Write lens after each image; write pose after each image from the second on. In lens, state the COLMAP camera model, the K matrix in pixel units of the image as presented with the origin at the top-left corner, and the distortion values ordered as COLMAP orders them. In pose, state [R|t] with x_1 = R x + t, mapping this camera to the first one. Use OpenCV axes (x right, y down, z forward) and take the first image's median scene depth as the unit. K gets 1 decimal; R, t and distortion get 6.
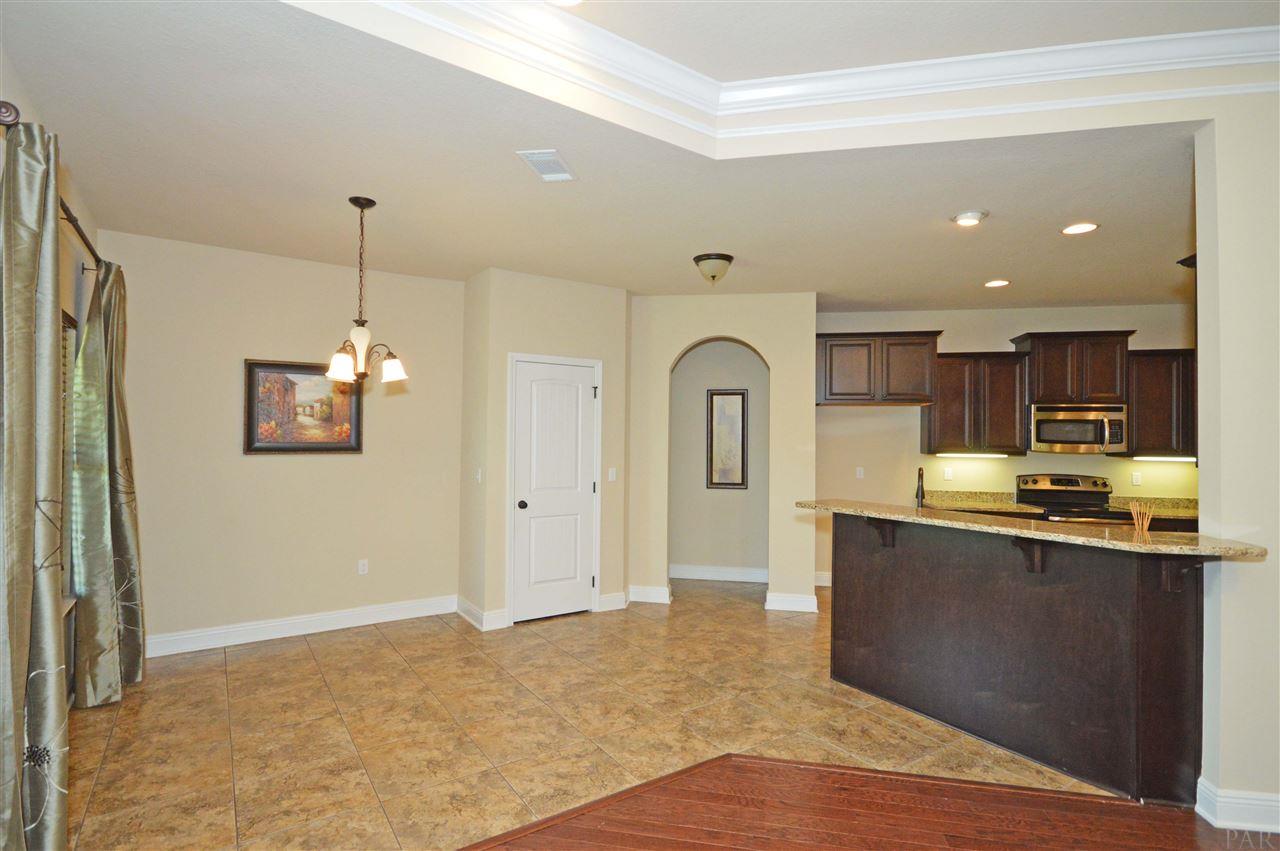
lens RADIAL K [[648.6, 0, 638.3], [0, 648.6, 435.7], [0, 0, 1]] dist [0.014201, -0.002423]
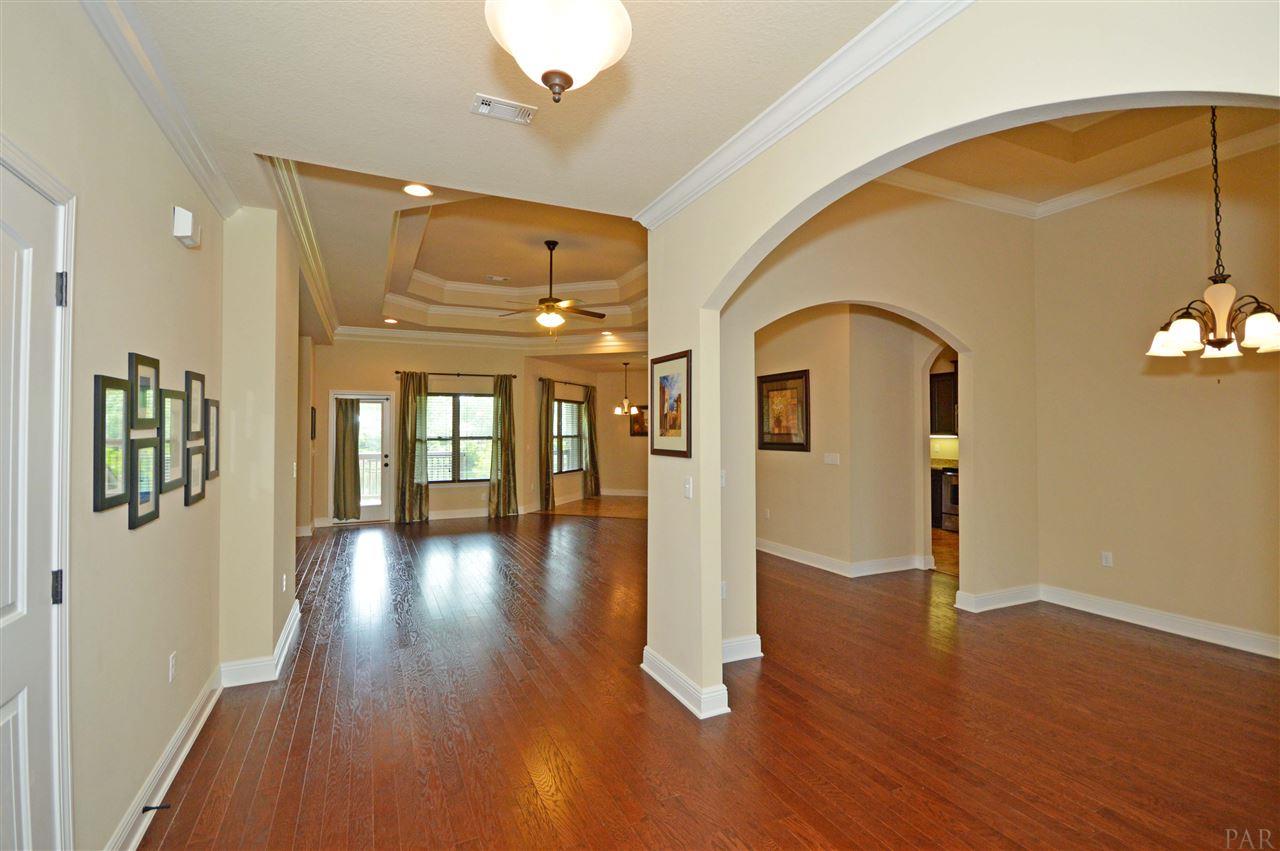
lens RADIAL K [[590.6, 0, 649.1], [0, 590.6, 430.2], [0, 0, 1]] dist [-0.002351, -0.003115]
pose [[0.606548, -0.013650, -0.794930, 1.646140], [0.011469, 0.999899, -0.008418, 0.023350], [0.794964, -0.004011, 0.606643, -0.635547]]
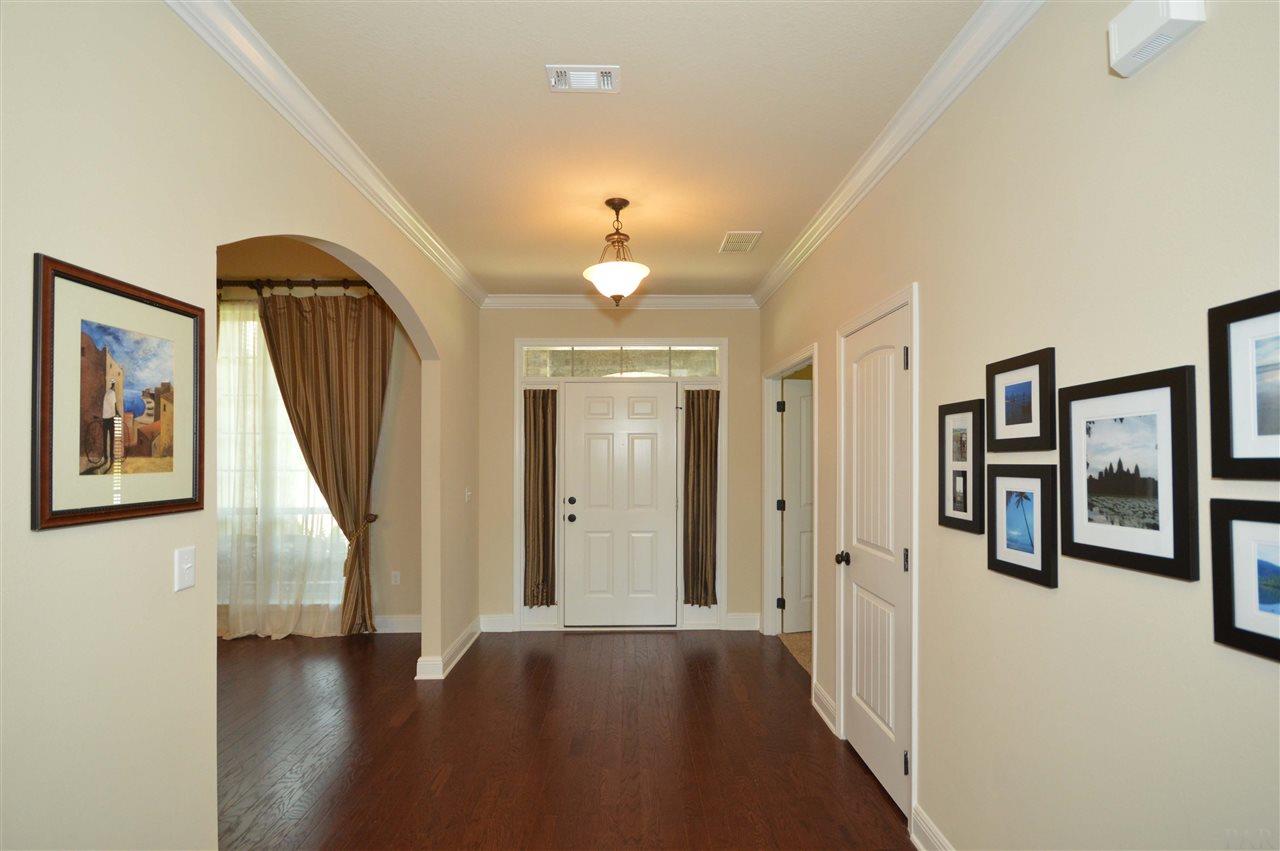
lens RADIAL K [[590.6, 0, 638.3], [0, 590.6, 434.2], [0, 0, 1]] dist [-0.002351, -0.003115]
pose [[-0.221188, 0.018433, 0.975057, 0.730090], [-0.003635, 0.999799, -0.019725, 0.009863], [-0.975224, -0.007907, -0.221076, -0.372906]]
